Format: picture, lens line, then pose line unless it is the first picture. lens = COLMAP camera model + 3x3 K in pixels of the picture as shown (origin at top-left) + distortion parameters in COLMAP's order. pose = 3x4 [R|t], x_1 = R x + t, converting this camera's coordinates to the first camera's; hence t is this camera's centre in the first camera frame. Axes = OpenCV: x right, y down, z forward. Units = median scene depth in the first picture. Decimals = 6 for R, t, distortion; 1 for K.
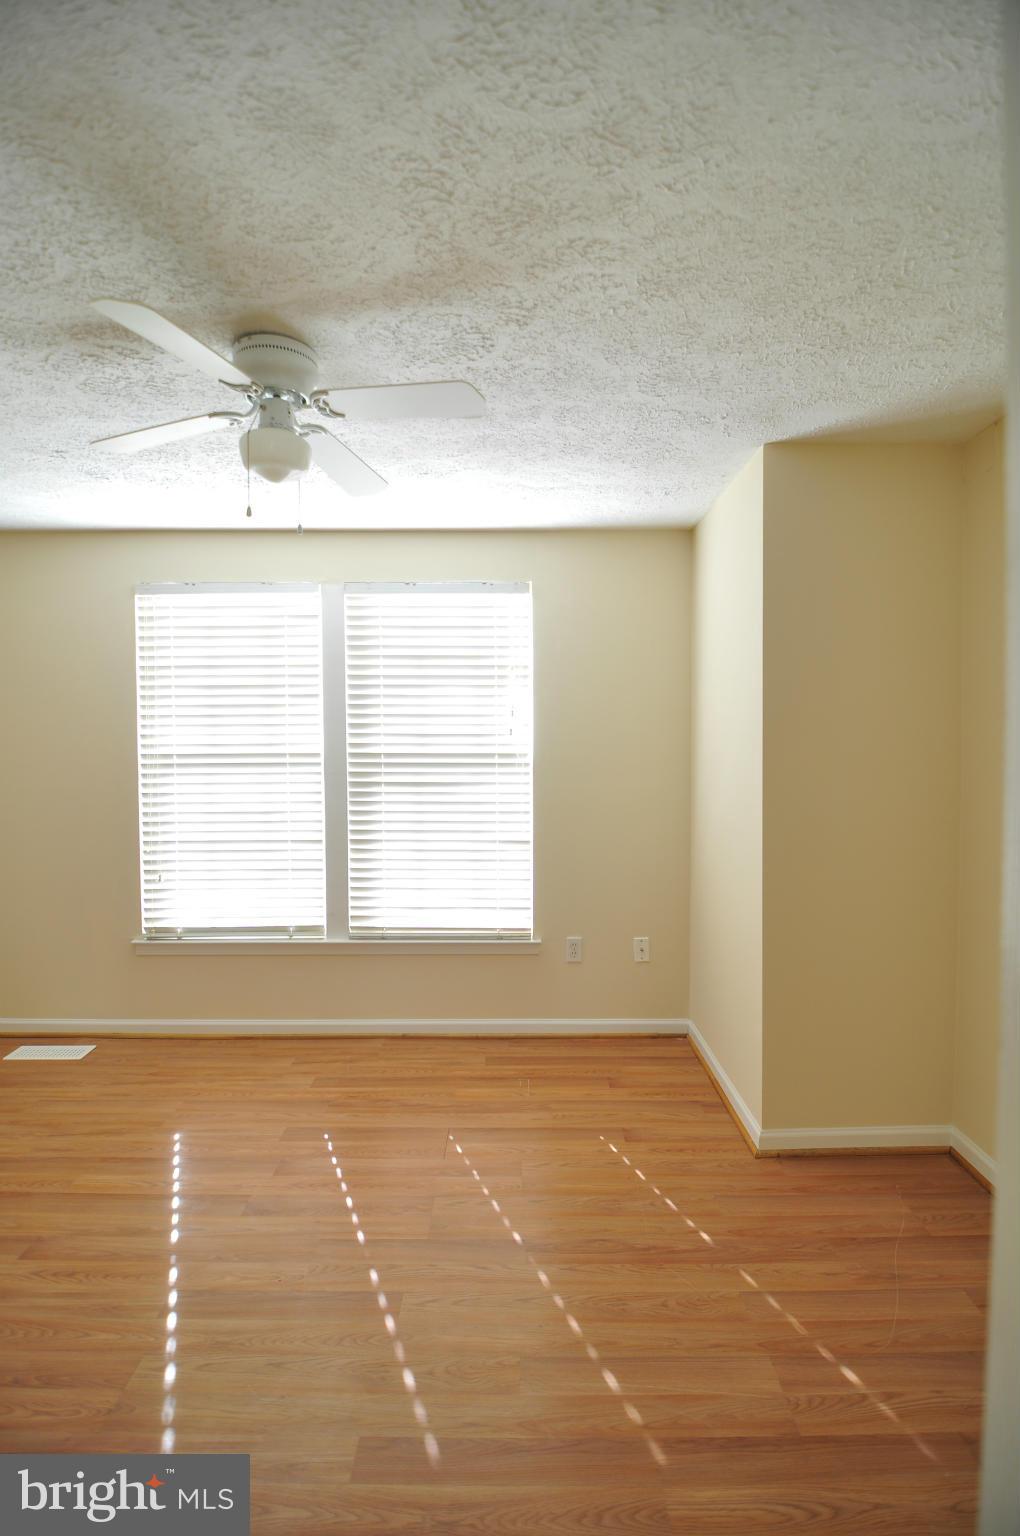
lens RADIAL K [[734.3, 0, 516.4], [0, 734.3, 766.0], [0, 0, 1]] dist [-0.005712, -0.009301]
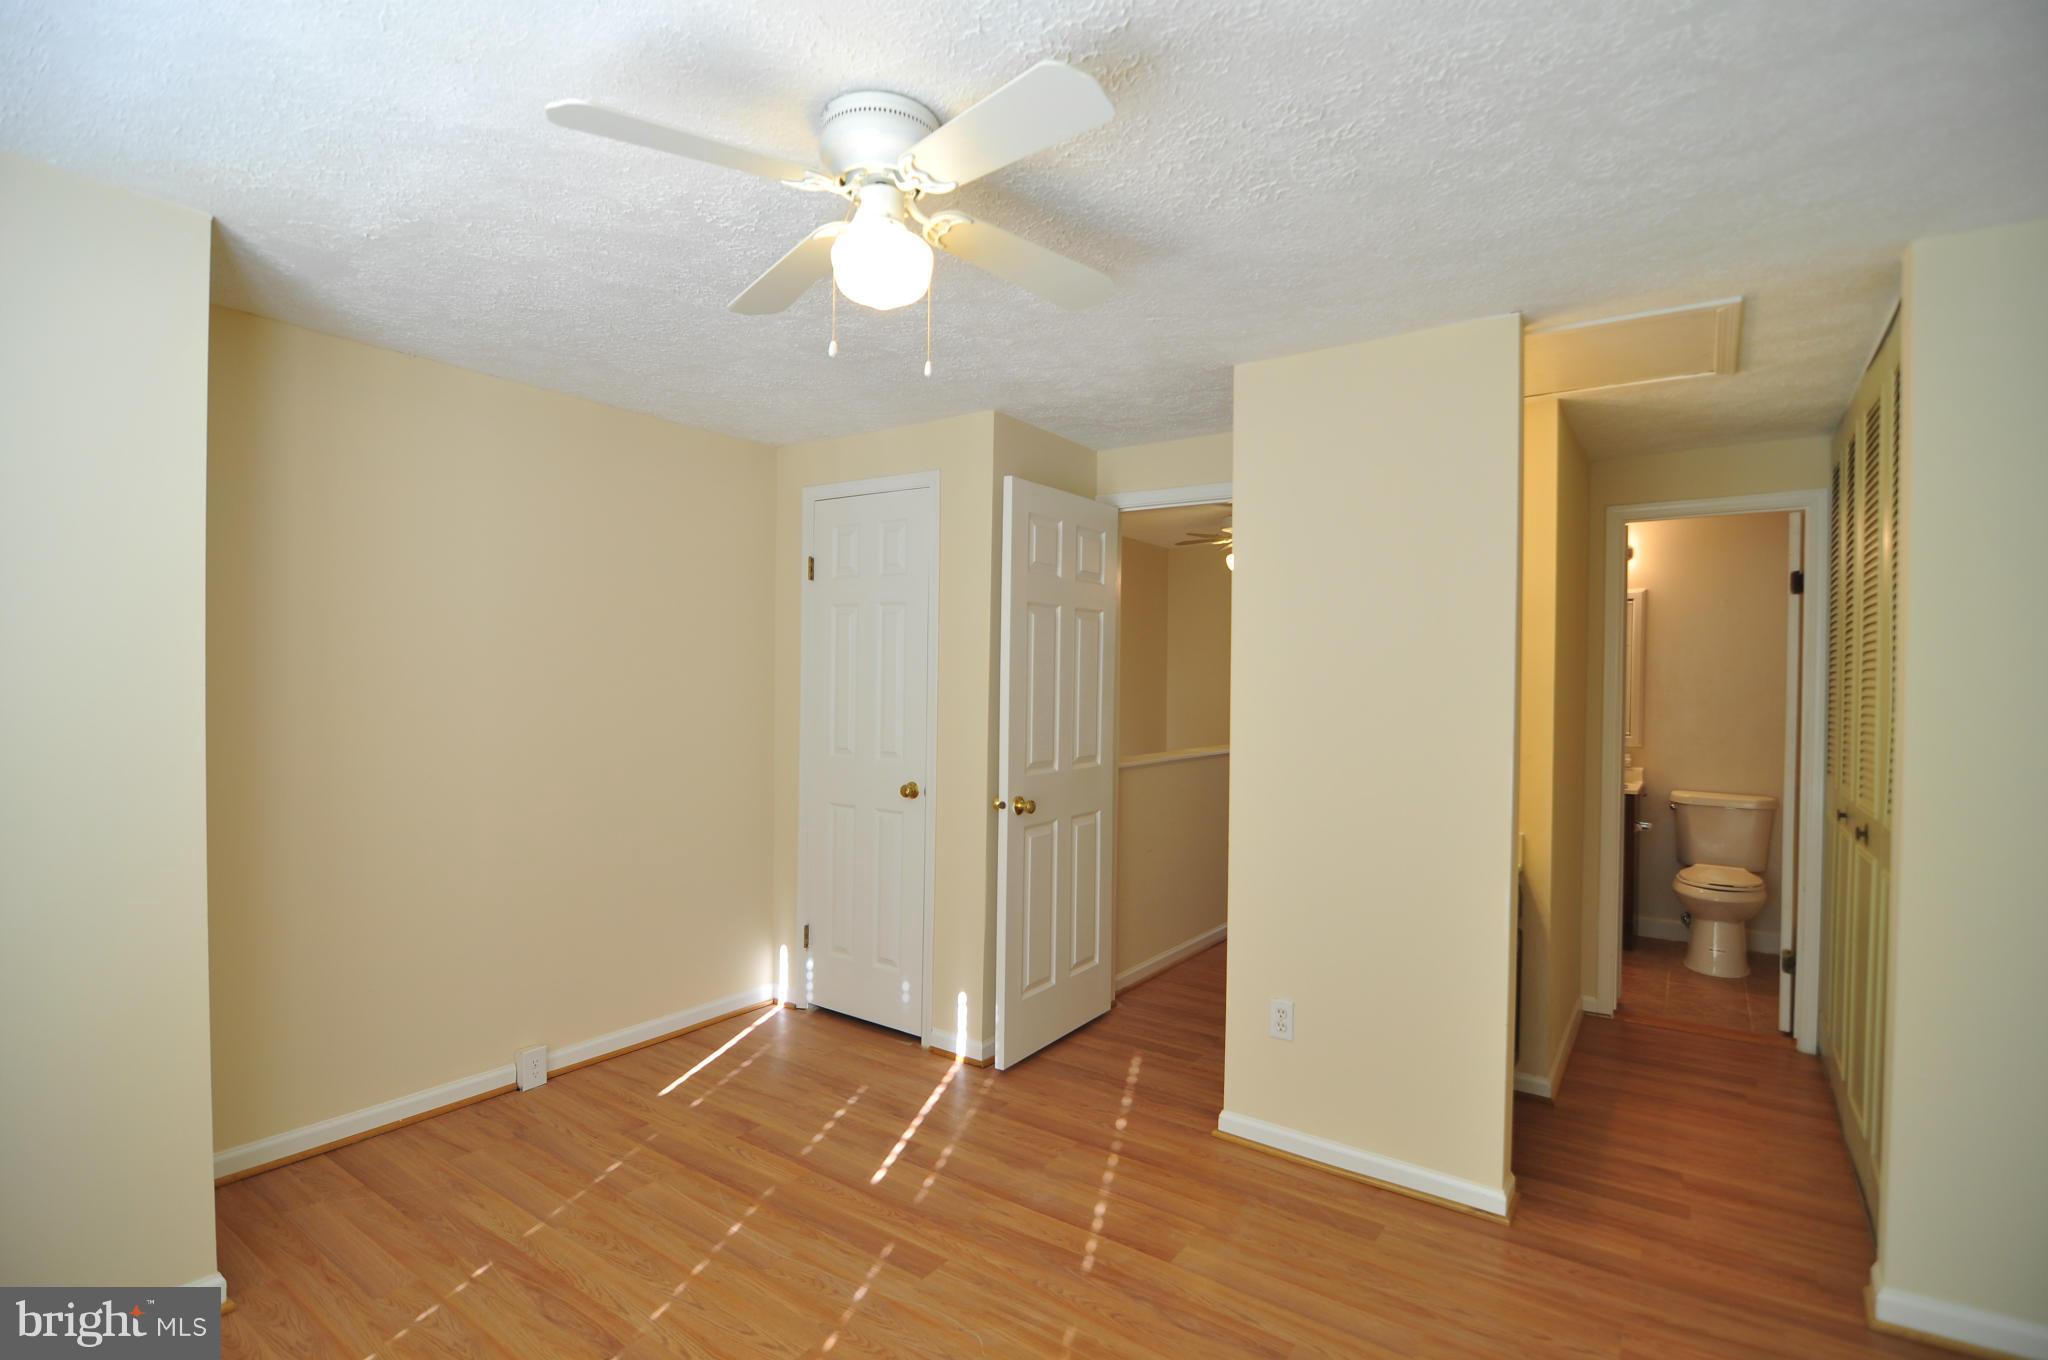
lens RADIAL K [[979.1, 0, 1024.0], [0, 979.1, 688.5], [0, 0, 1]] dist [-0.005712, -0.009301]
pose [[-0.814746, -0.010366, 0.579726, -0.525609], [0.012473, 0.999295, 0.035397, -0.027490], [-0.579684, 0.036070, -0.814042, 0.909962]]
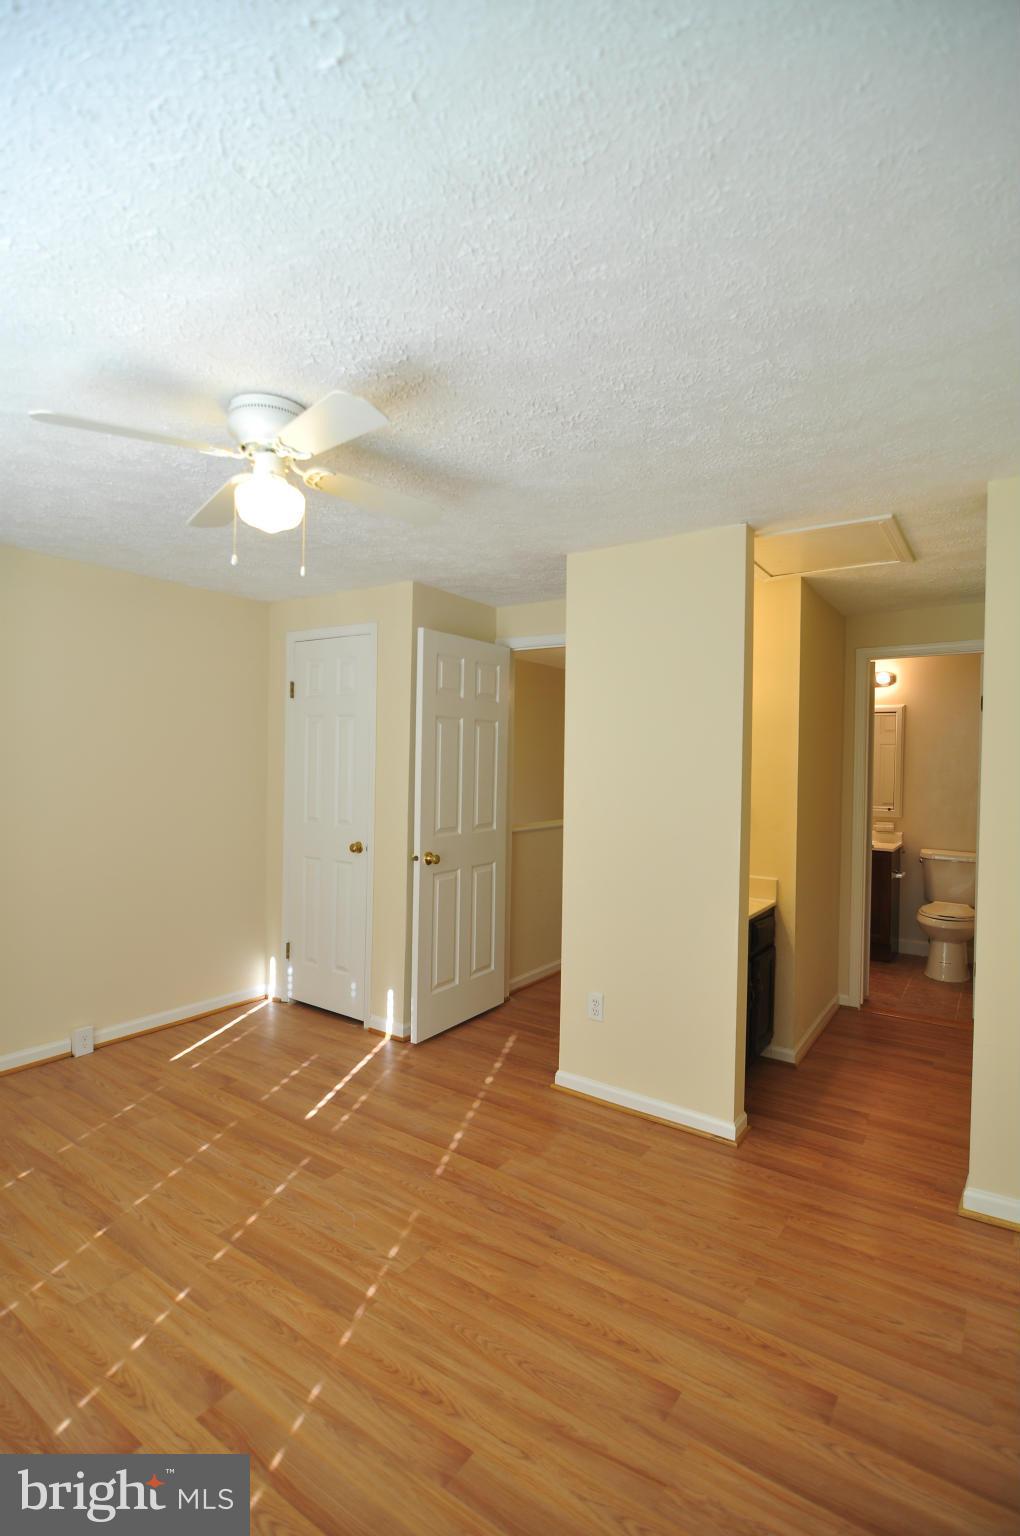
lens RADIAL K [[734.3, 0, 515.7], [0, 734.3, 769.8], [0, 0, 1]] dist [-0.005712, -0.009301]
pose [[-0.819754, -0.013623, 0.572554, -0.660331], [0.008157, 0.999338, 0.035457, -0.038888], [-0.572658, 0.033737, -0.819100, 0.901919]]
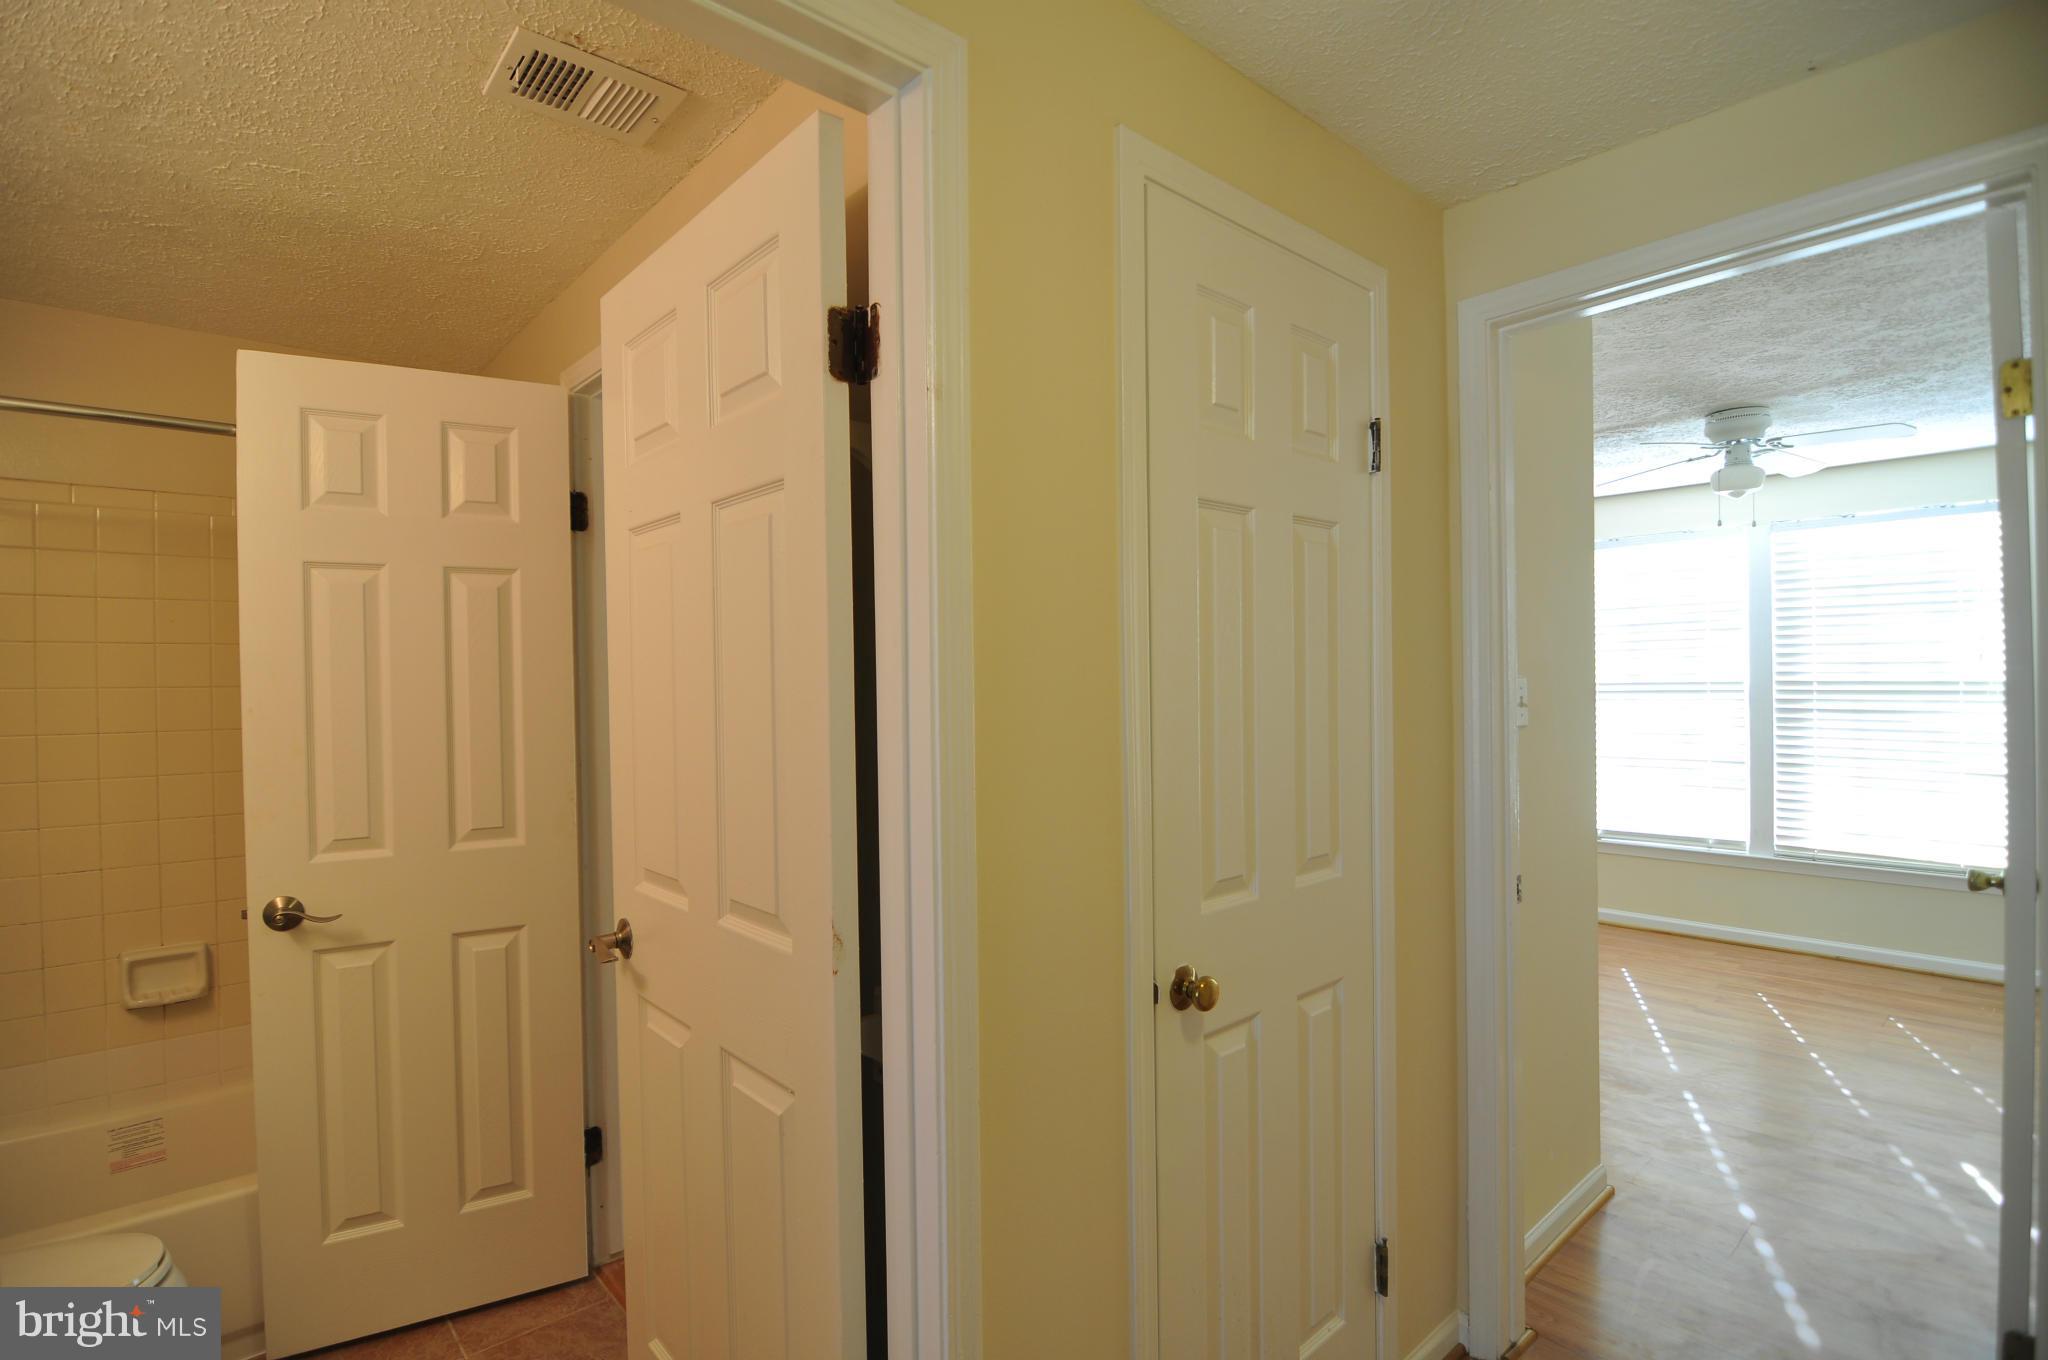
lens RADIAL K [[979.1, 0, 1034.8], [0, 979.1, 686.7], [0, 0, 1]] dist [-0.005712, -0.009301]
pose [[0.670254, 0.000018, -0.742132, 0.098804], [-0.012074, 0.999868, -0.010881, 0.019209], [0.742034, 0.016253, 0.670166, -0.745333]]
